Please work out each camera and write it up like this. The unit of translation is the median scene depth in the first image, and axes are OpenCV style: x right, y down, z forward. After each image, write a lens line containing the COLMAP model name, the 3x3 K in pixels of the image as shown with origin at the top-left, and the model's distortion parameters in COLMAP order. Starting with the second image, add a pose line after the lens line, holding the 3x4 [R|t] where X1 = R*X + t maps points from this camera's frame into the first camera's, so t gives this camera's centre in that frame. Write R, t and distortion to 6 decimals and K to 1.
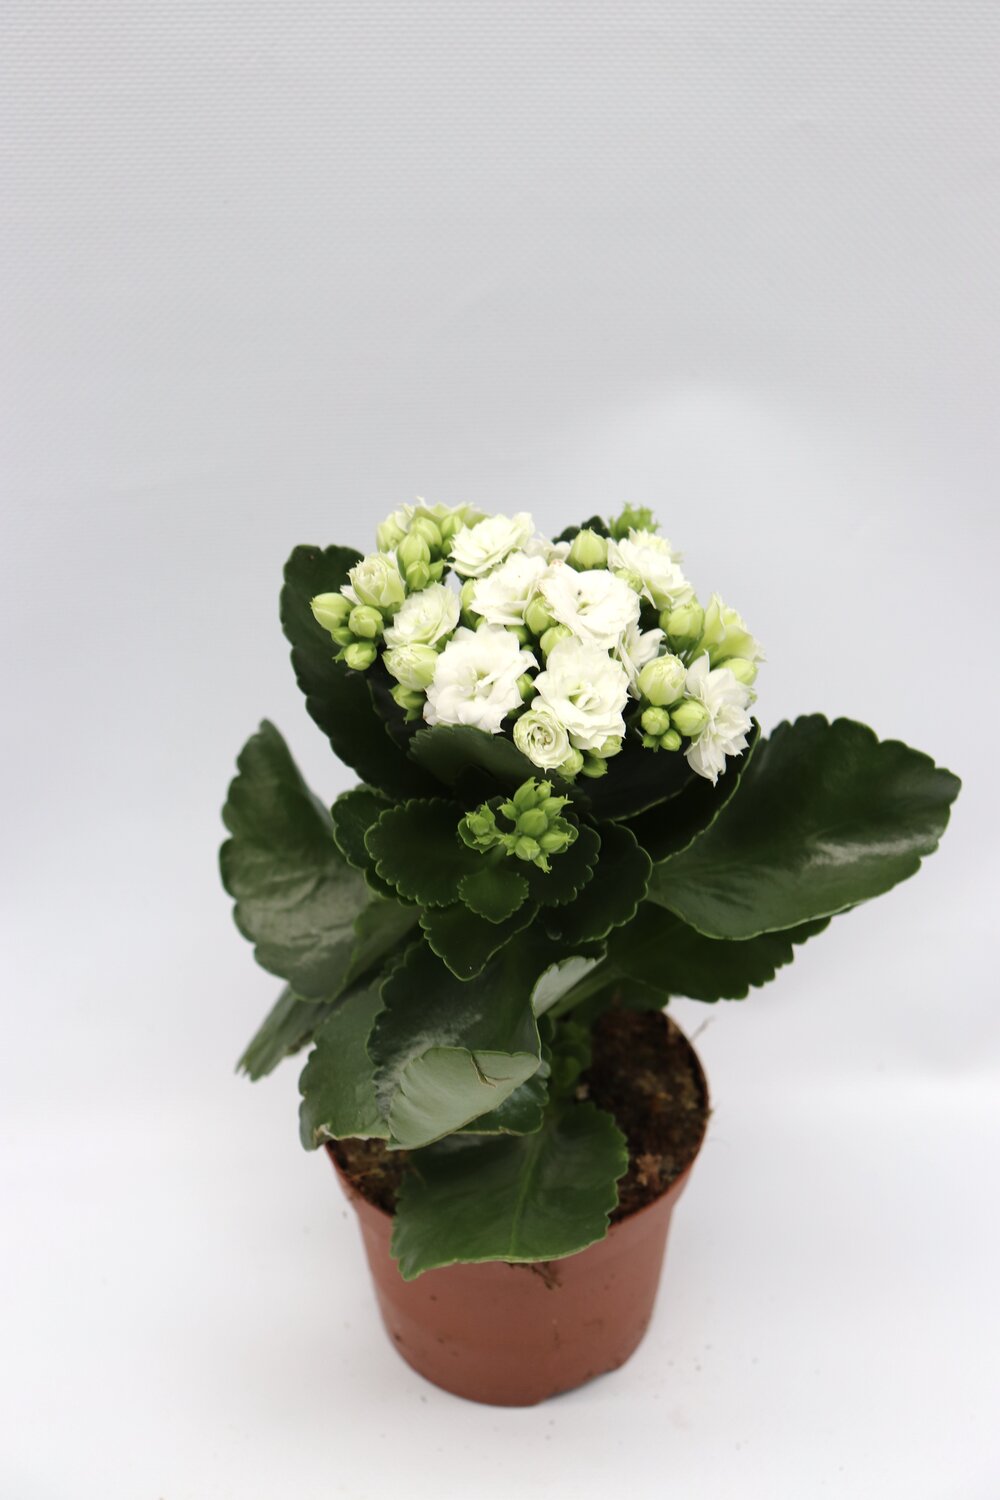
lens RADIAL K [[2716.0, 0, 498.7], [0, 2716.0, 753.9], [0, 0, 1]] dist [0.026781, 0.000000]
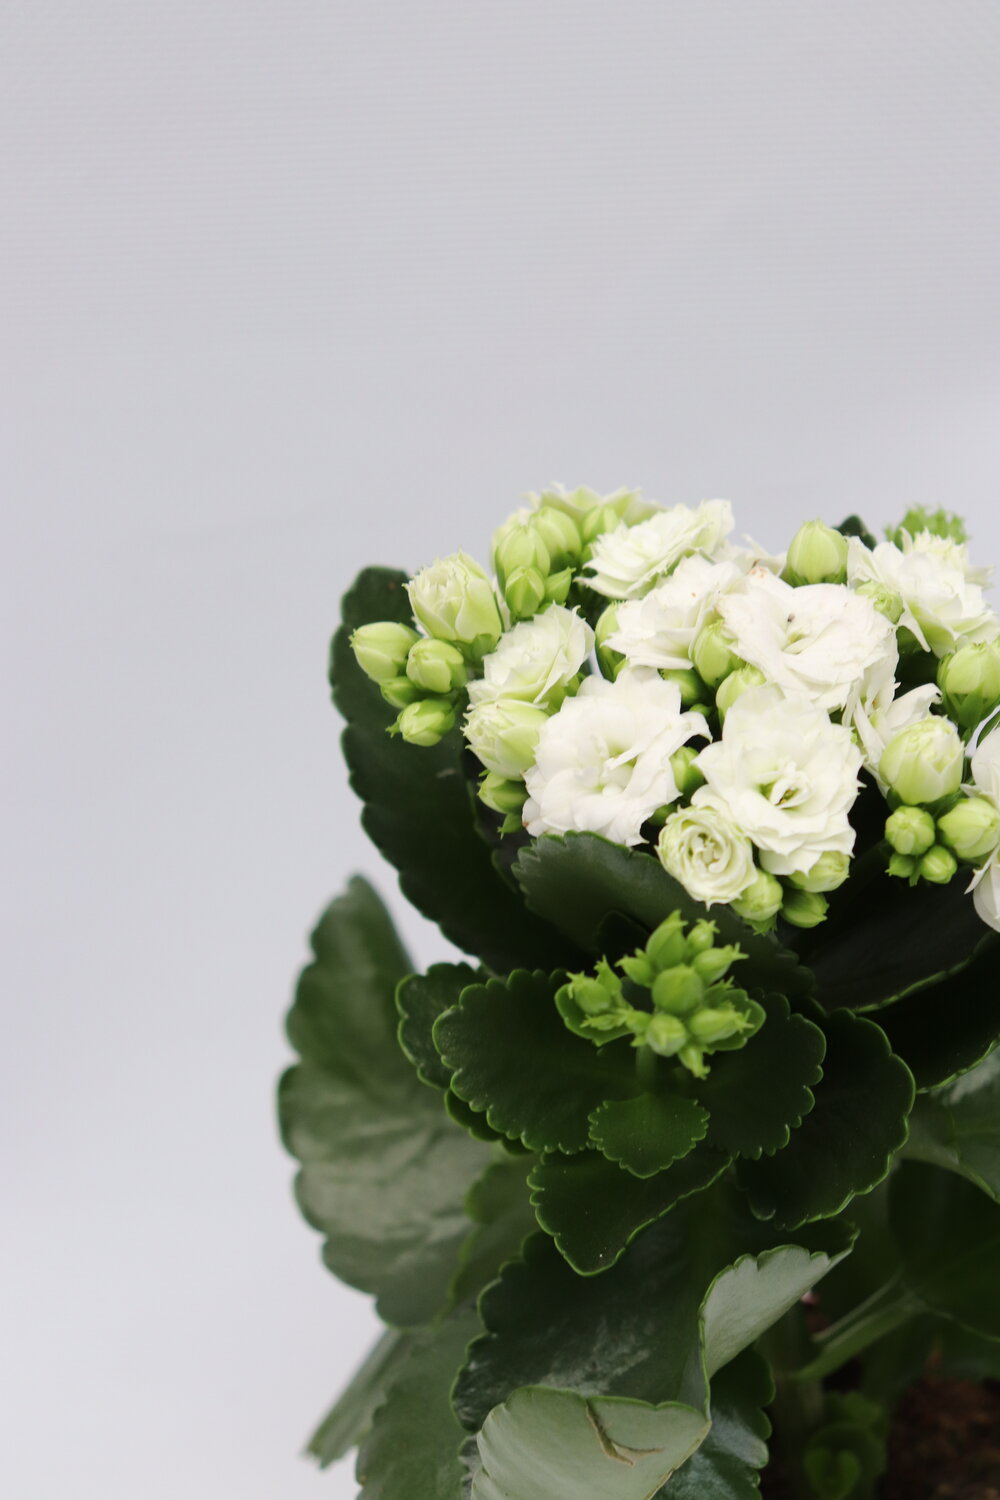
lens RADIAL K [[3589.5, 0, 501.9], [0, 3589.5, 744.7], [0, 0, 1]] dist [0.246579, 0.000000]
pose [[0.982224, 0.004664, -0.187653, 0.113866], [-0.027745, 0.992318, -0.120562, 0.063623], [0.185649, 0.123625, 0.974808, 0.222197]]
